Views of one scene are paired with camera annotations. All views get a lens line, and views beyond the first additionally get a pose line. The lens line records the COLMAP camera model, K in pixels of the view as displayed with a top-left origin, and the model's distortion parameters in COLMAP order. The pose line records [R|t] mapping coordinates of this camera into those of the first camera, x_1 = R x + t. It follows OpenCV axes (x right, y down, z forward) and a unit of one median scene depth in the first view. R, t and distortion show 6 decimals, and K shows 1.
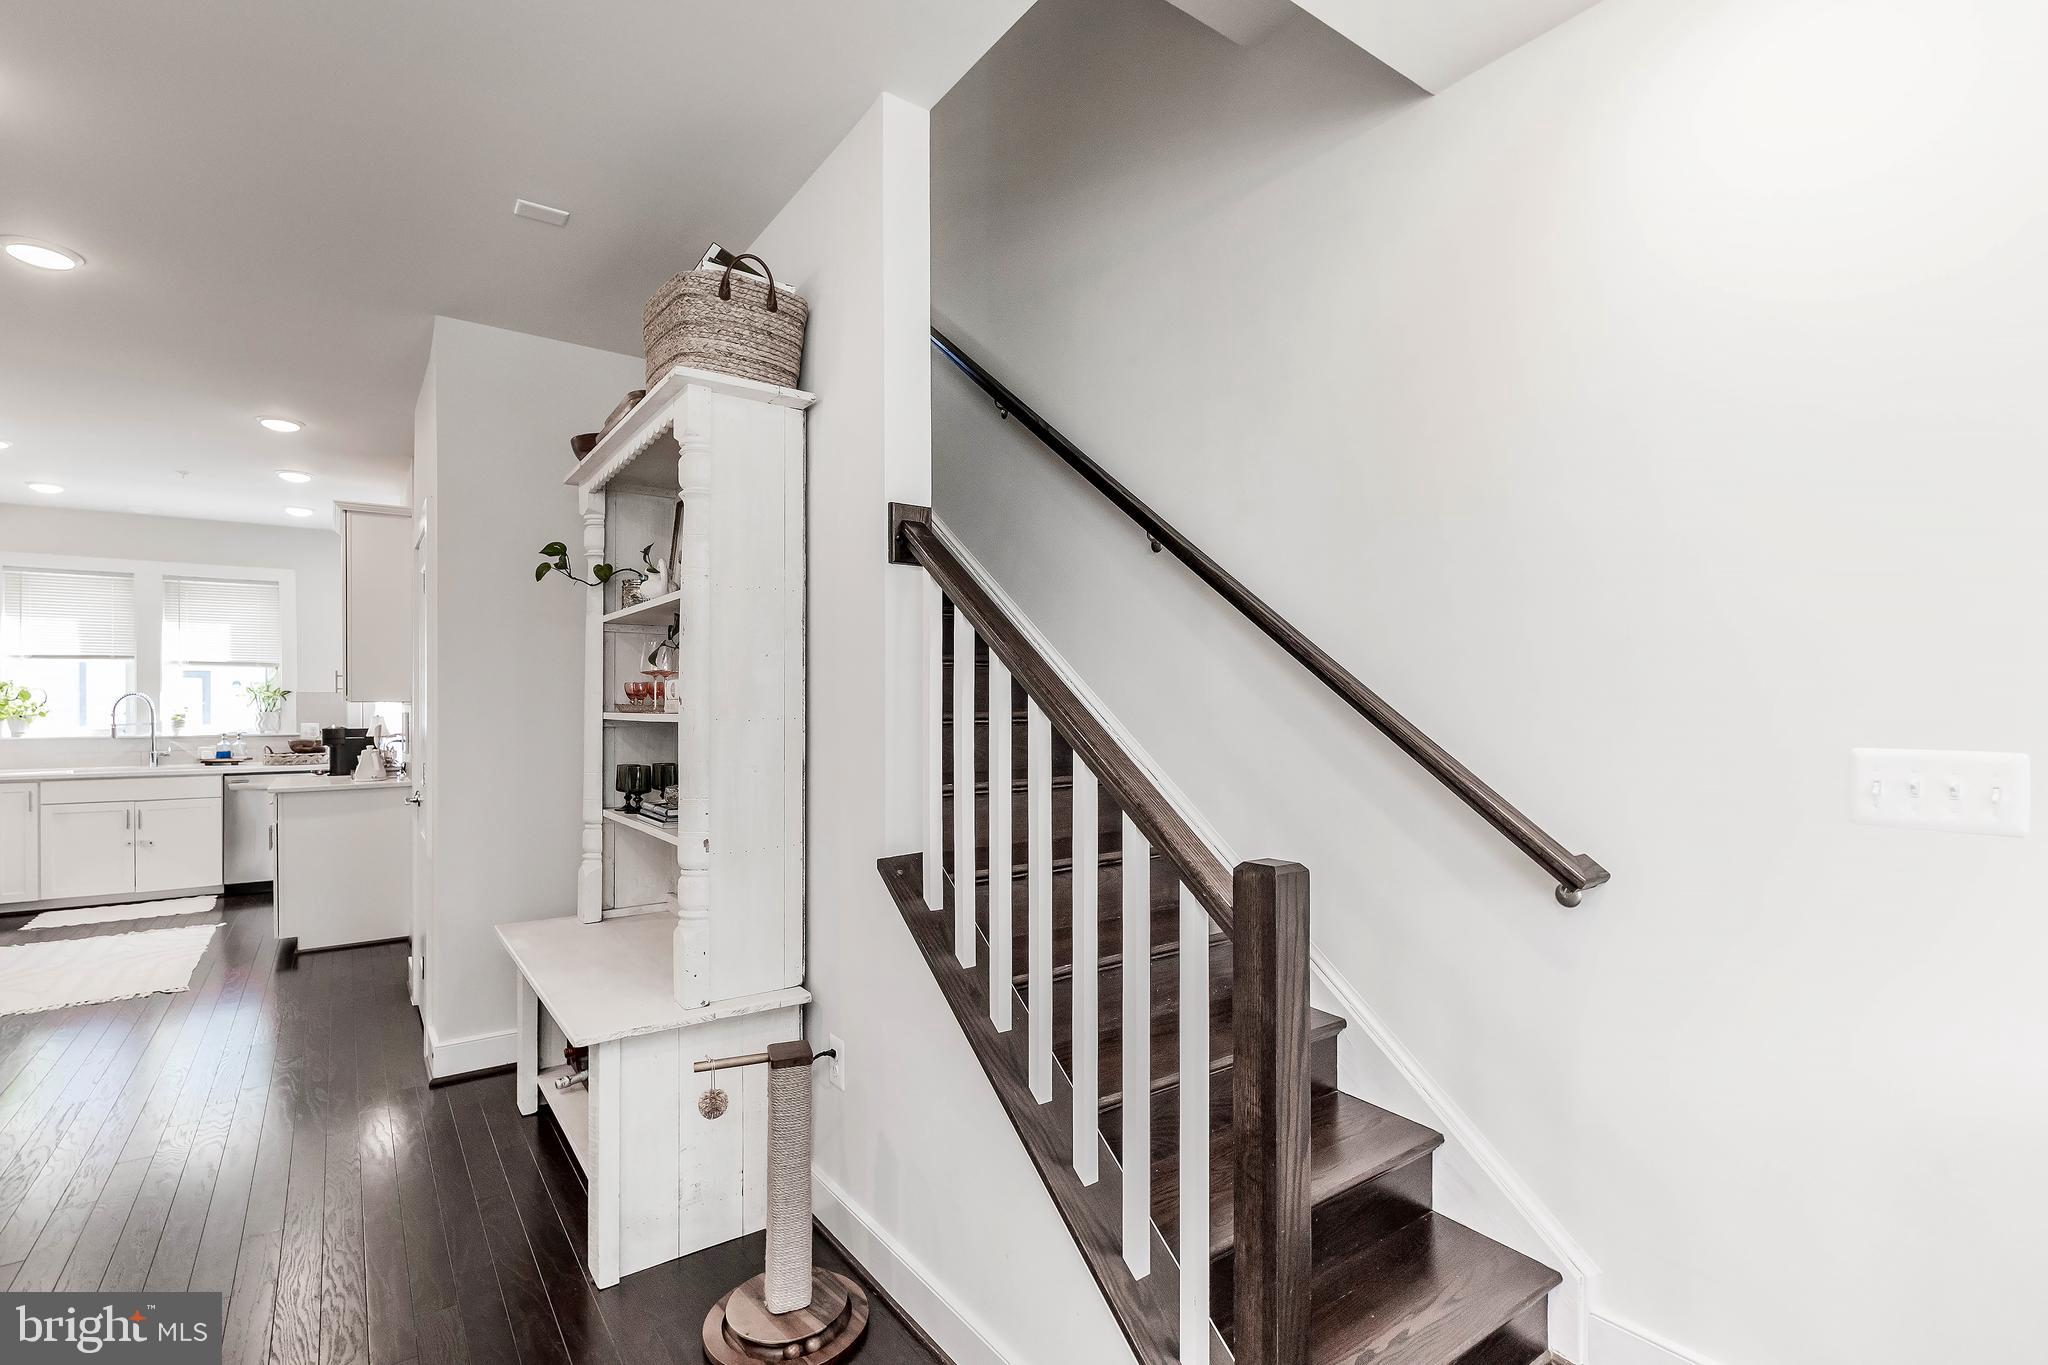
lens RADIAL K [[921.2, 0, 1006.4], [0, 921.2, 703.2], [0, 0, 1]] dist [0.003065, -0.001334]
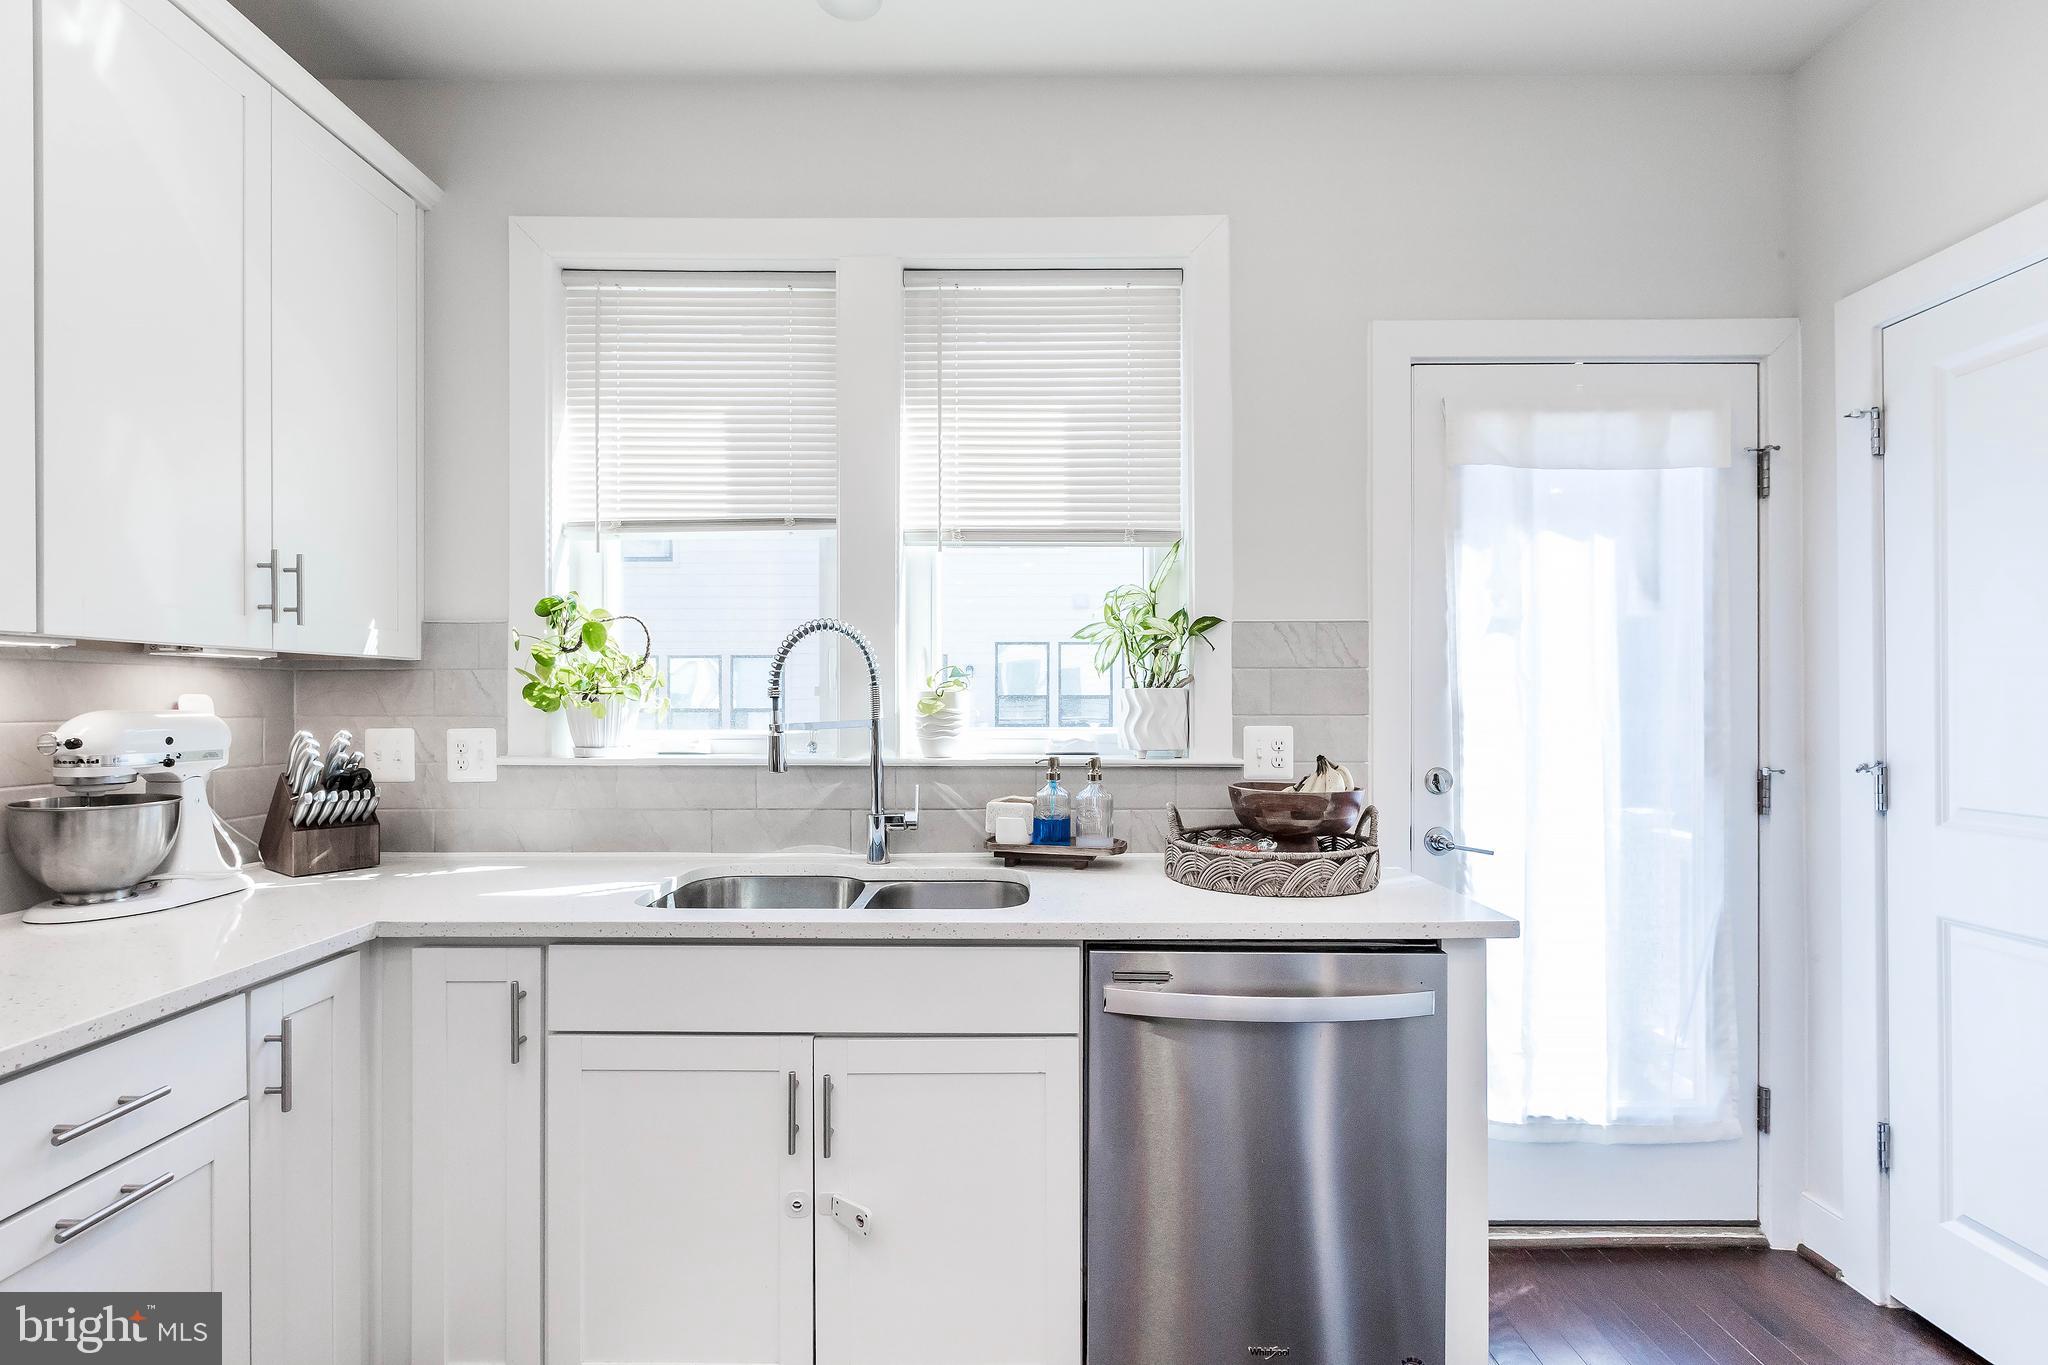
lens RADIAL K [[921.2, 0, 1000.6], [0, 921.2, 697.5], [0, 0, 1]] dist [0.003065, -0.001334]
pose [[0.799460, -0.000372, -0.600719, -1.546625], [0.000428, 1.000000, -0.000049, 0.029941], [0.600719, -0.000218, 0.799460, 1.703877]]
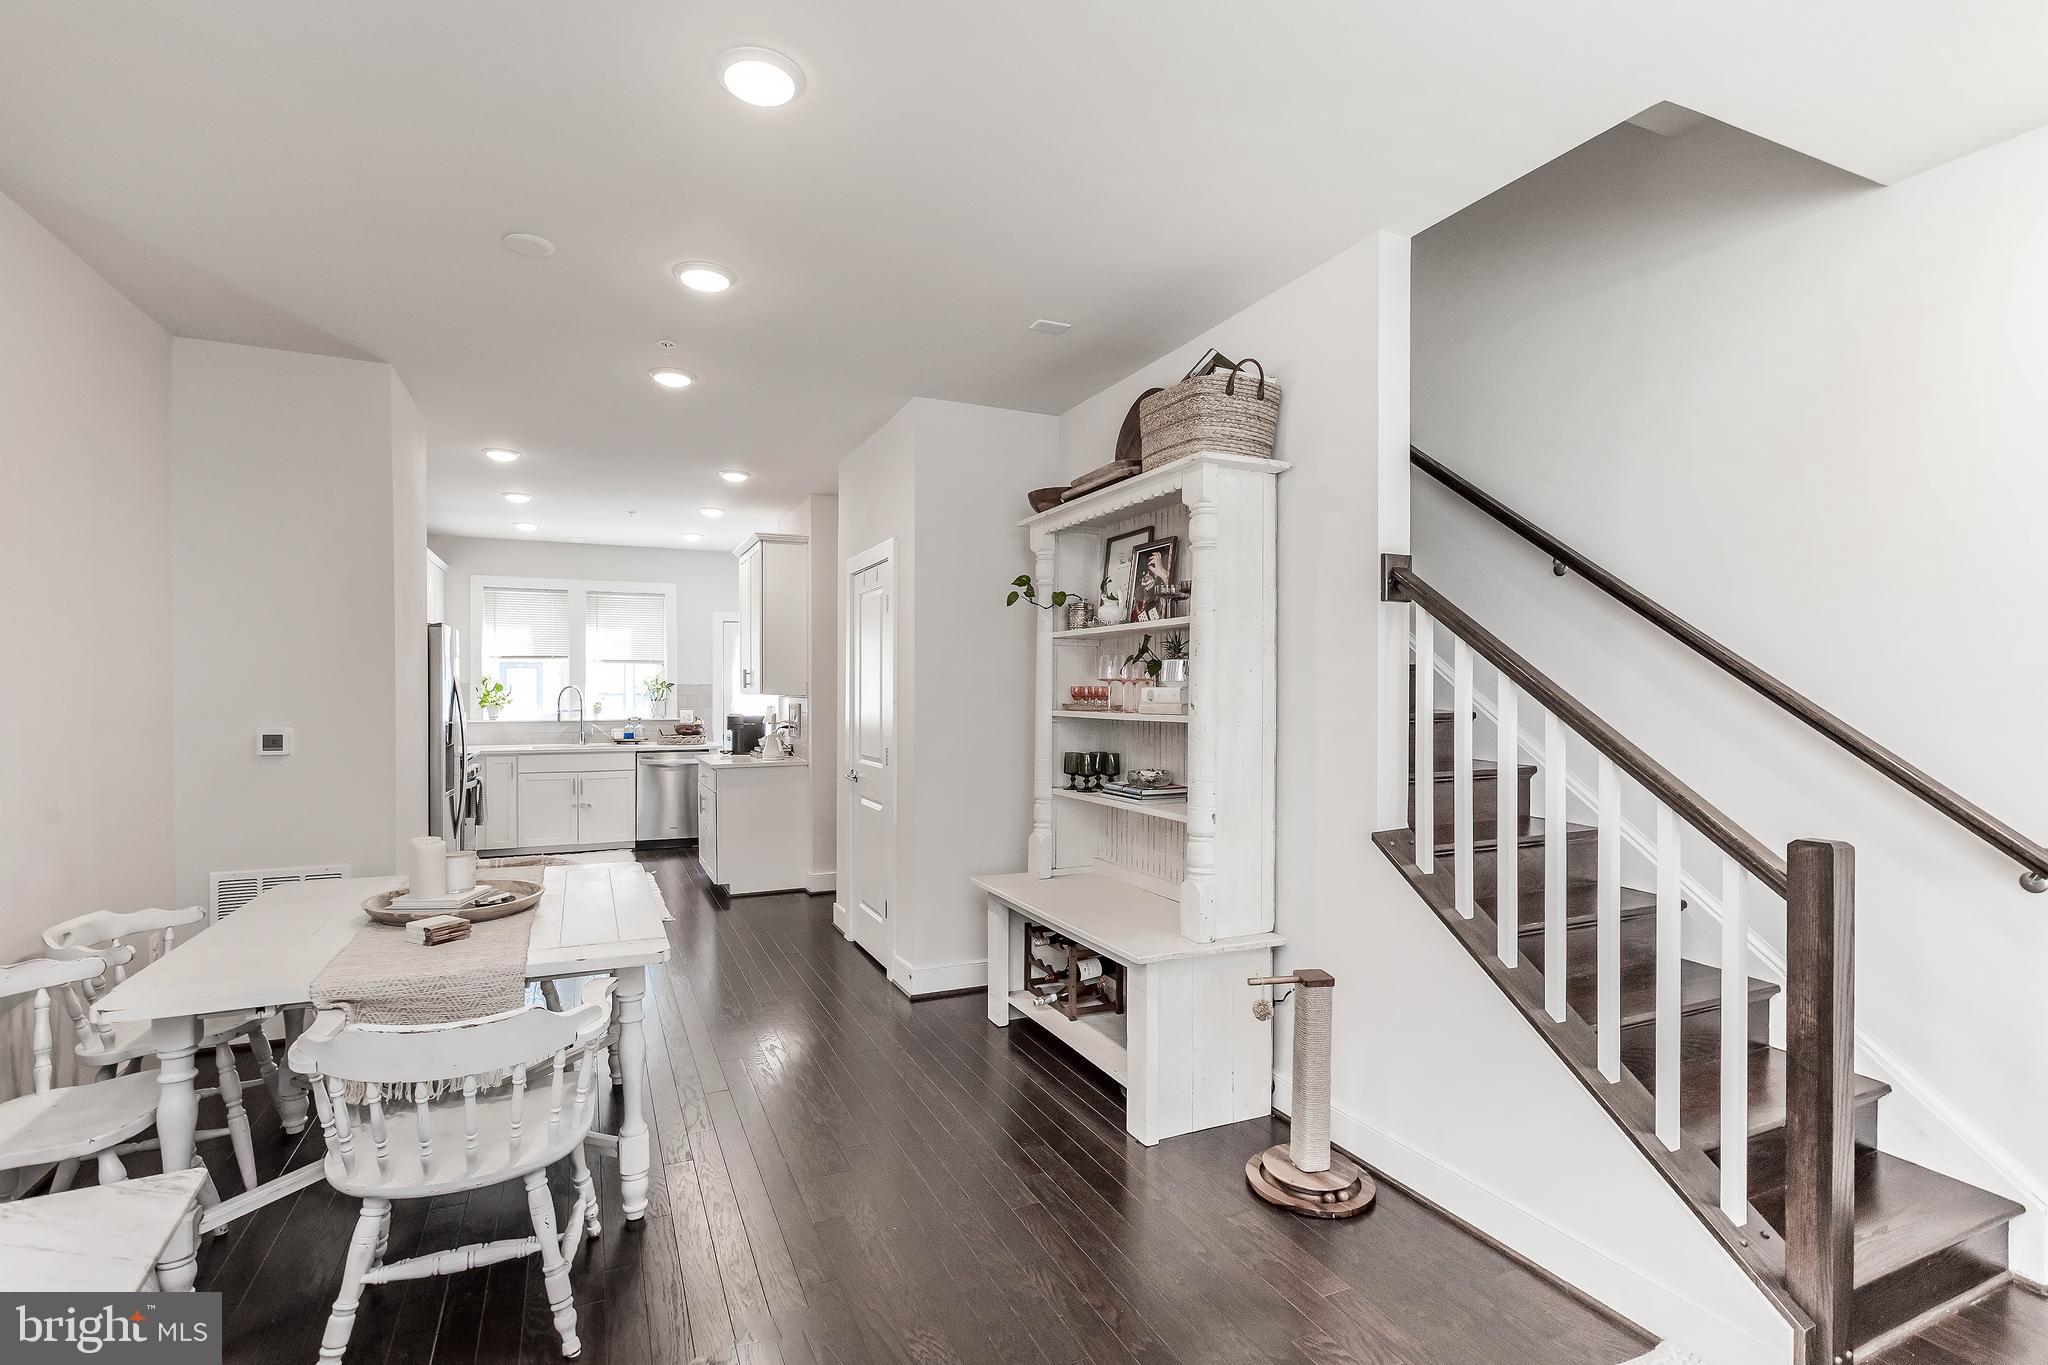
lens RADIAL K [[921.2, 0, 1004.8], [0, 921.2, 696.4], [0, 0, 1]] dist [0.003065, -0.001334]
pose [[0.979688, 0.004149, -0.200487, -0.251598], [-0.002331, 0.999954, 0.009302, -0.020389], [0.200516, -0.008646, 0.979652, -0.232724]]
